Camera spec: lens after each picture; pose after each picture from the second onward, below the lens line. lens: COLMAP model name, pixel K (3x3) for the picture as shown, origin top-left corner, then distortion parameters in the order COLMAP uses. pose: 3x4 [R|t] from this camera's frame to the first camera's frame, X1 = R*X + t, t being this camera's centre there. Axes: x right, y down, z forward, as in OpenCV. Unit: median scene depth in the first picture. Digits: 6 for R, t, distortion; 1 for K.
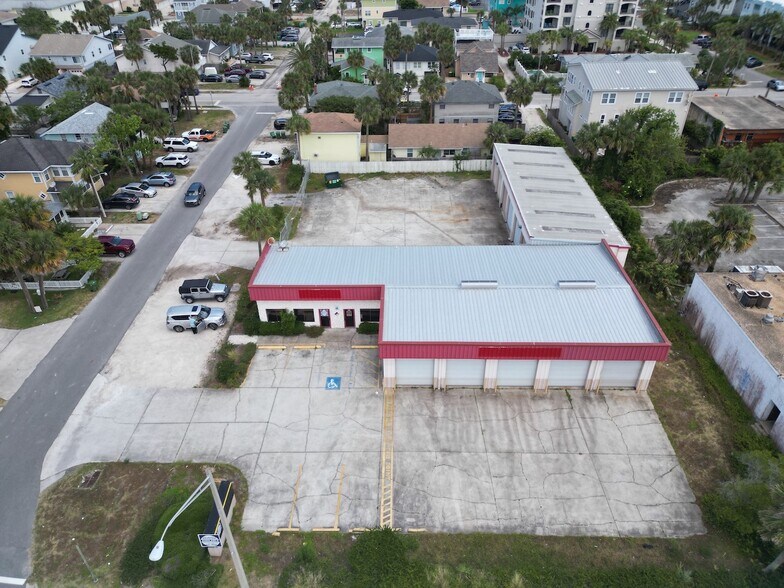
lens RADIAL K [[548.1, 0, 392.0], [0, 548.1, 294.0], [0, 0, 1]] dist [0.071789, -0.072116]
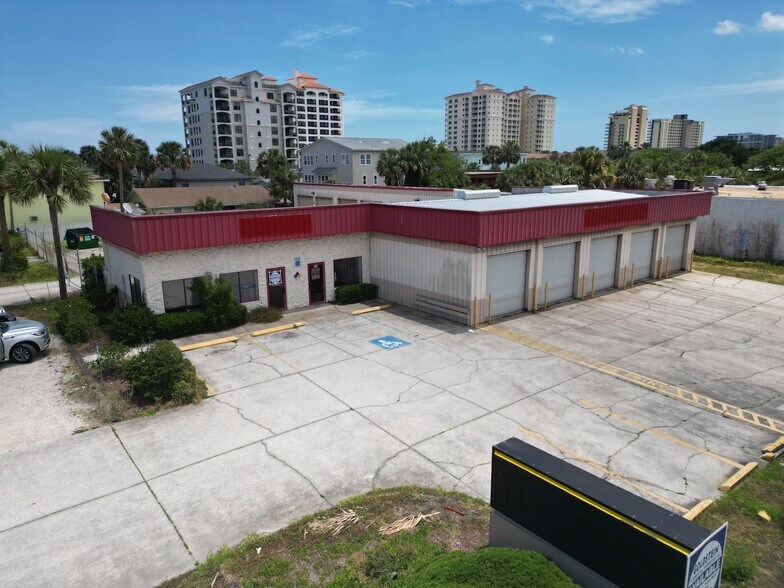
lens RADIAL K [[548.1, 0, 392.0], [0, 548.1, 294.0], [0, 0, 1]] dist [0.071789, -0.072116]
pose [[0.777137, -0.139406, 0.613697, -0.386064], [0.358054, 0.899888, -0.248995, 0.235498], [-0.517548, 0.413240, 0.749251, 0.571485]]
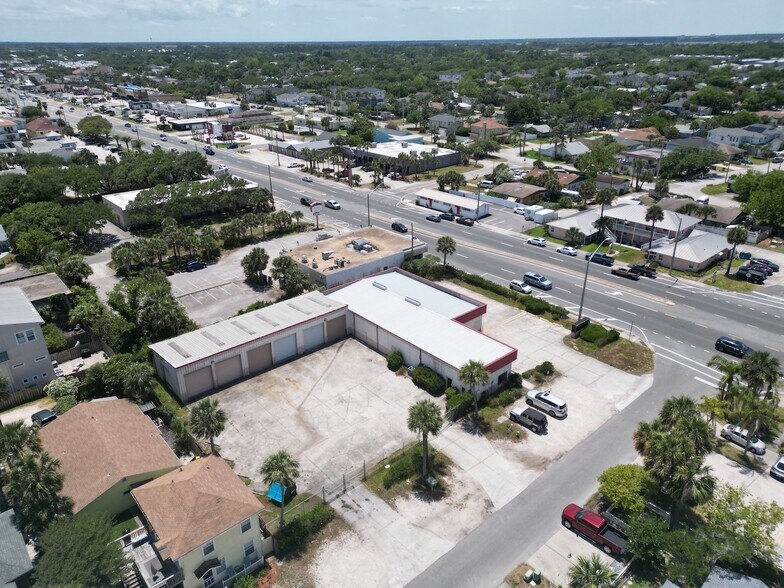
lens RADIAL K [[548.1, 0, 392.0], [0, 548.1, 294.0], [0, 0, 1]] dist [0.071789, -0.072116]
pose [[-0.670453, -0.292080, 0.682042, -1.023512], [0.435879, 0.588844, 0.680641, -1.294506], [-0.600418, 0.753626, -0.267480, 1.503871]]
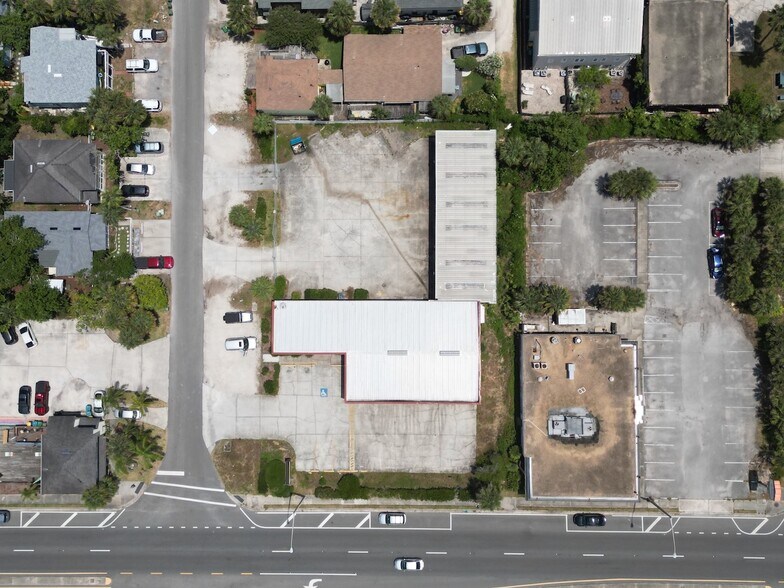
lens RADIAL K [[824.6, 0, 392.0], [0, 824.6, 294.0], [0, 0, 1]] dist [0.163624, -0.371531]
pose [[0.999507, -0.016108, -0.026943, 0.215725], [0.031224, 0.598468, 0.800538, -2.328382], [0.003229, -0.800984, 0.598677, -0.488392]]
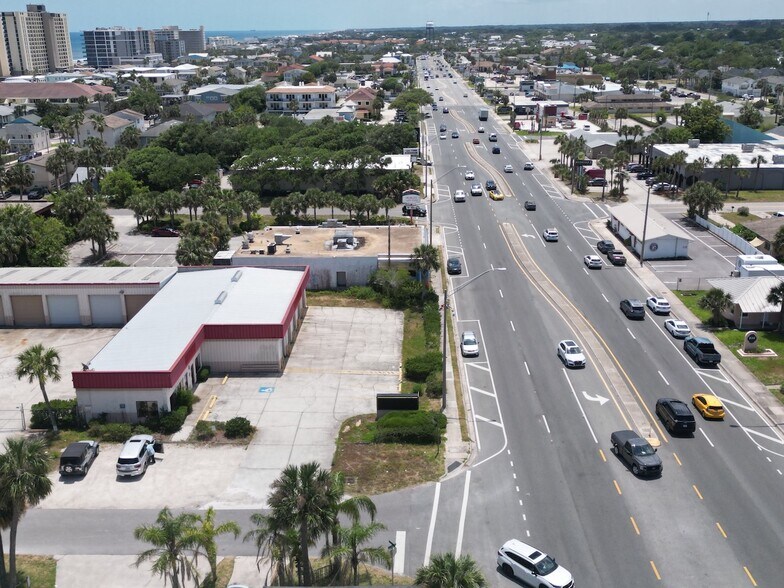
lens RADIAL K [[824.6, 0, 392.0], [0, 824.6, 294.0], [0, 0, 1]] dist [0.163624, -0.371531]
pose [[0.007891, -0.293154, 0.956033, -1.634826], [0.580961, 0.779501, 0.234228, -0.240041], [-0.813893, 0.553570, 0.176463, 0.342577]]
